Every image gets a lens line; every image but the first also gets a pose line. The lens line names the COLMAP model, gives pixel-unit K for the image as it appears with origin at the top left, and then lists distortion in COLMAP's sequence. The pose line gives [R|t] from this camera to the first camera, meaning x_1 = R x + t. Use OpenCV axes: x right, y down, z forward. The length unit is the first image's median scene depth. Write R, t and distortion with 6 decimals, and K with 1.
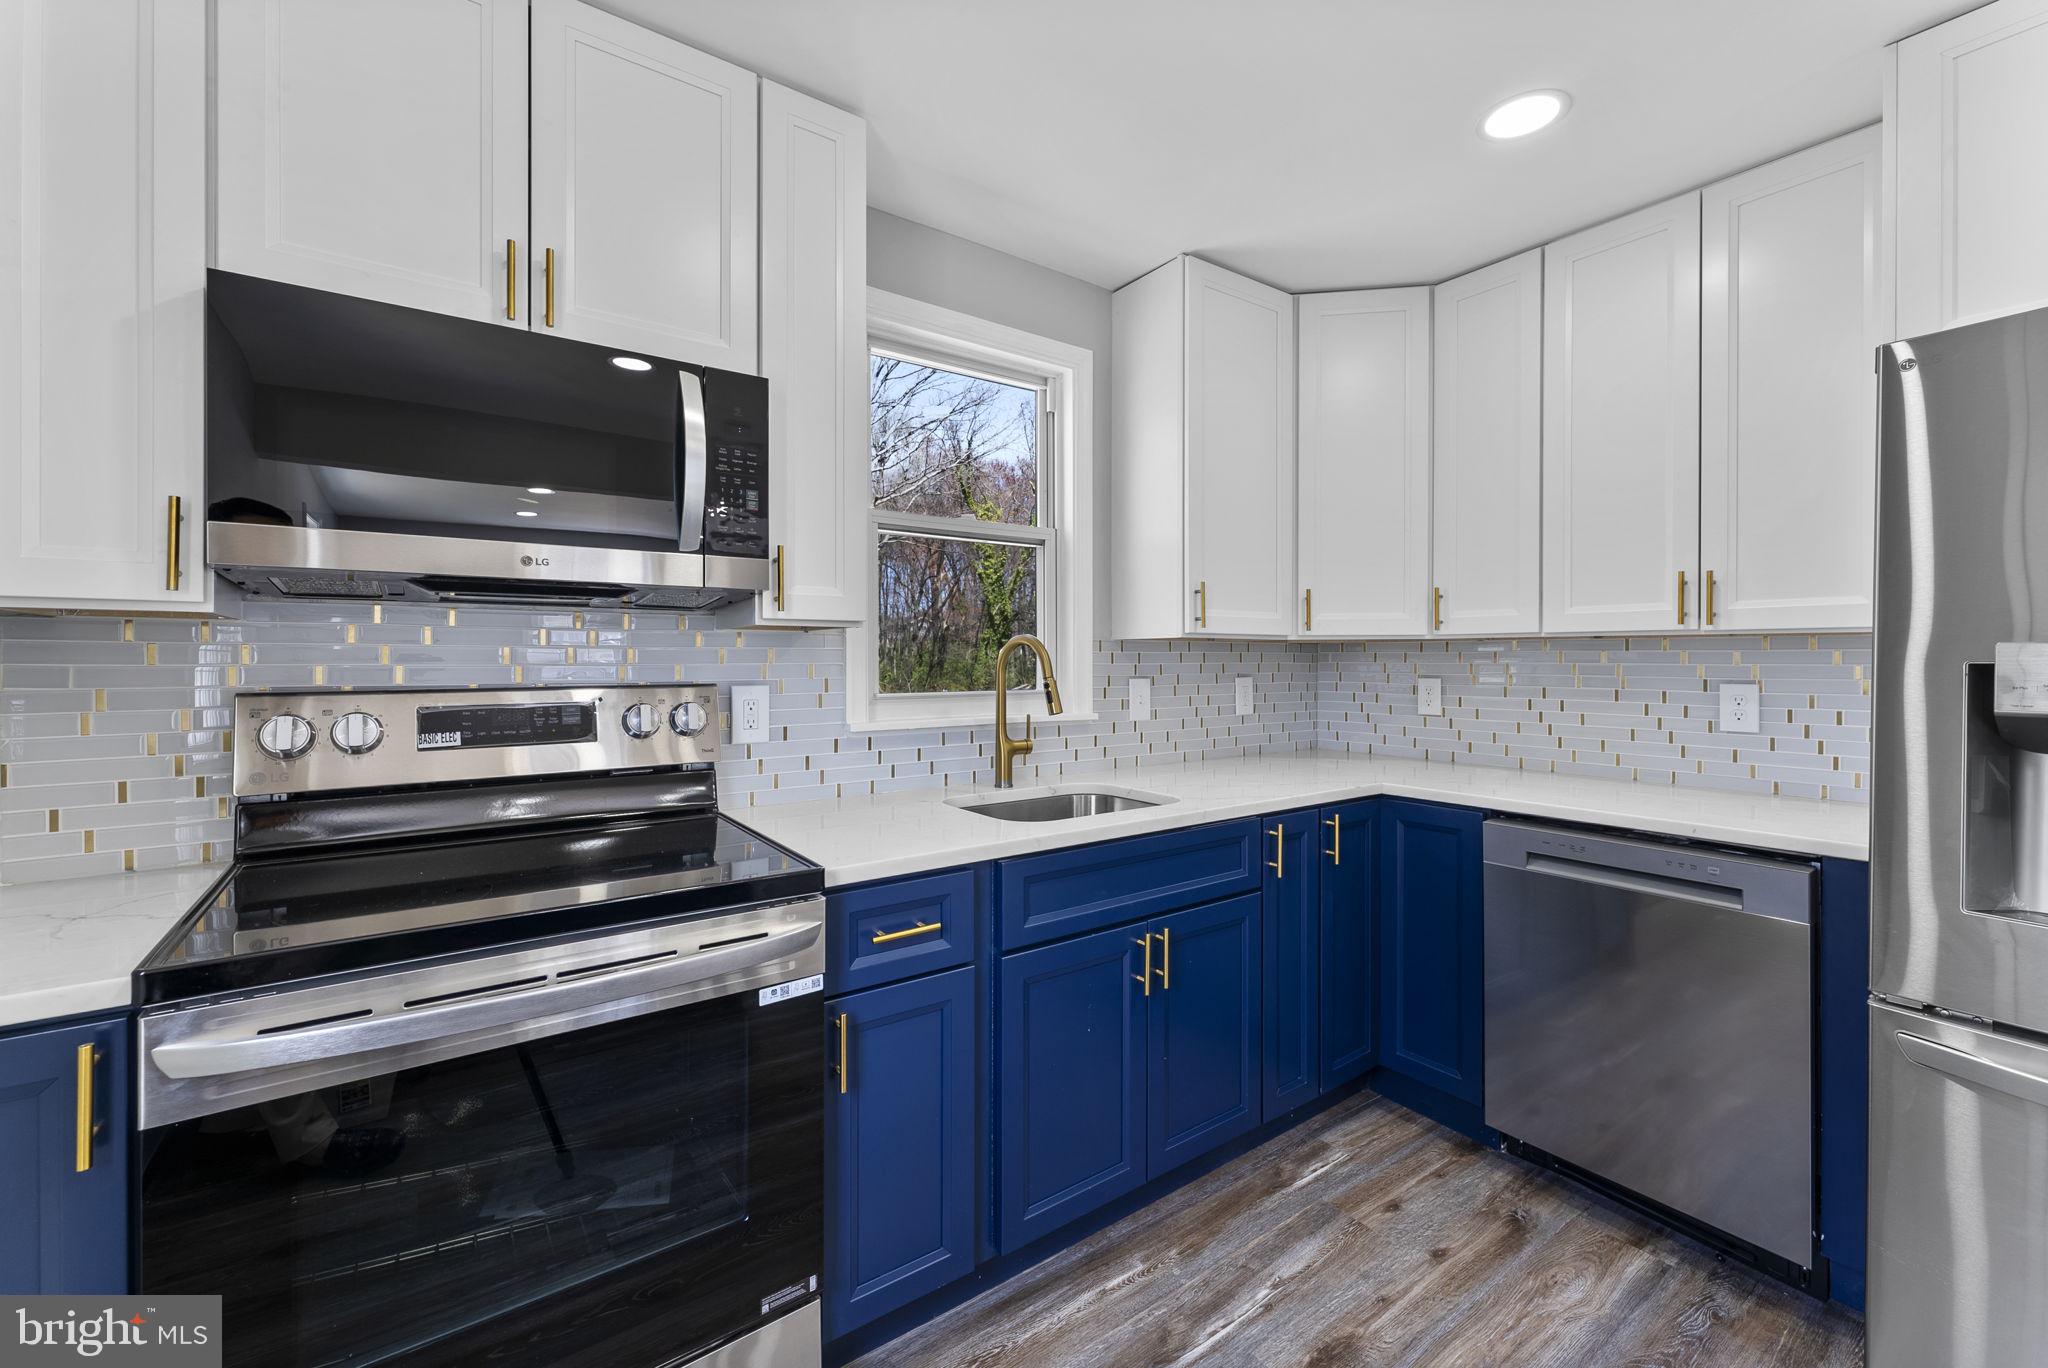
lens RADIAL K [[836.8, 0, 1021.1], [0, 836.8, 663.5], [0, 0, 1]] dist [0.001680, -0.000182]
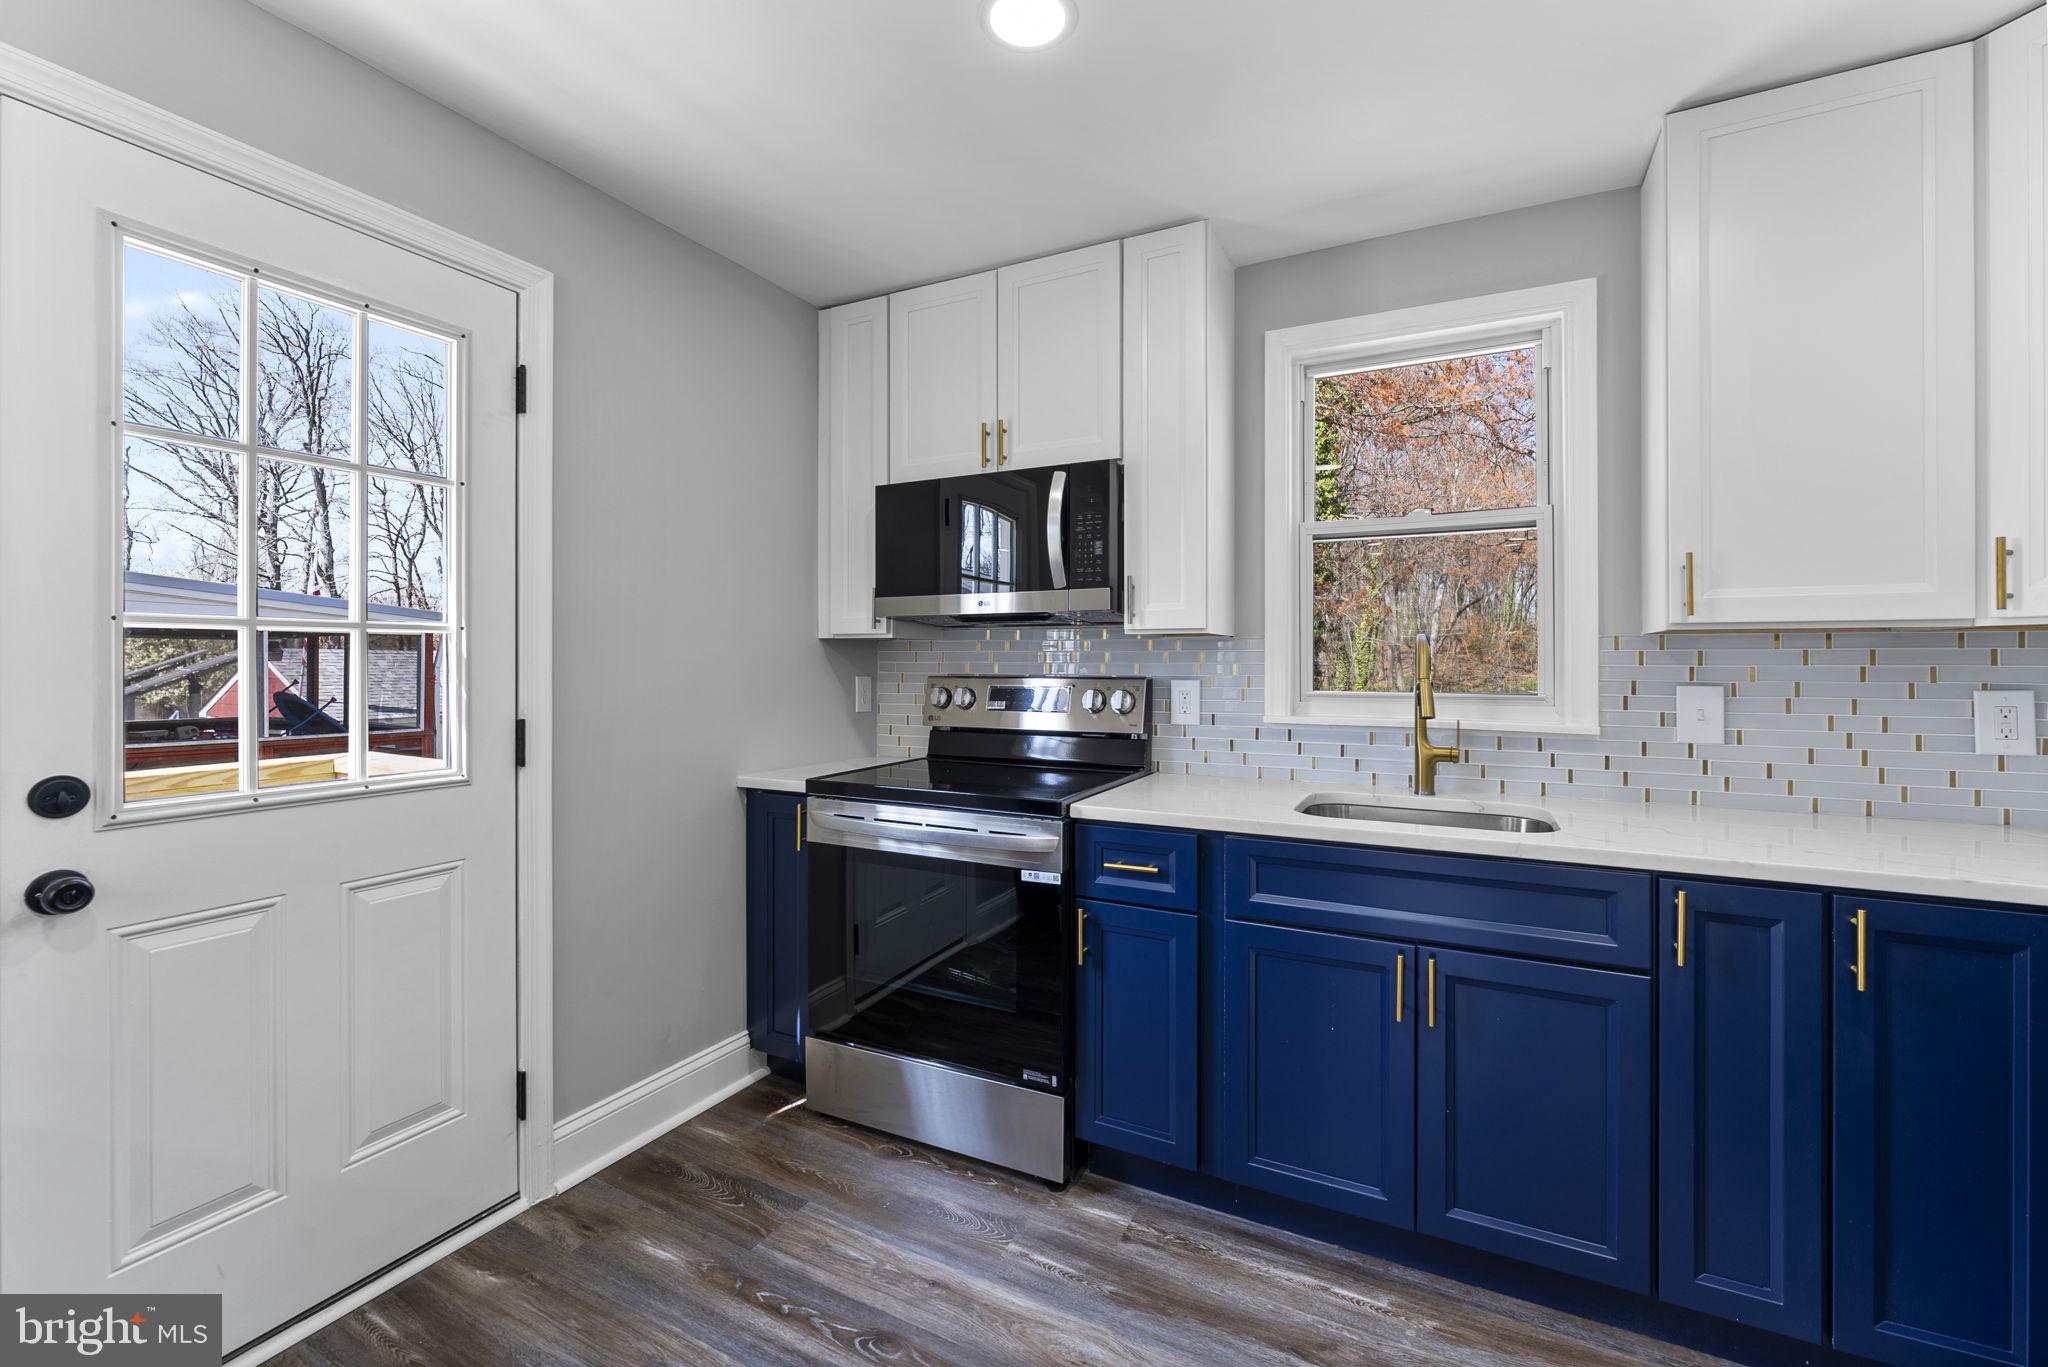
lens RADIAL K [[836.8, 0, 1024.8], [0, 836.8, 664.6], [0, 0, 1]] dist [0.001680, -0.000182]
pose [[0.463824, 0.002587, -0.885923, 0.722889], [-0.006852, 0.999976, -0.000667, 0.005307], [0.885901, 0.006380, 0.463831, 0.186226]]
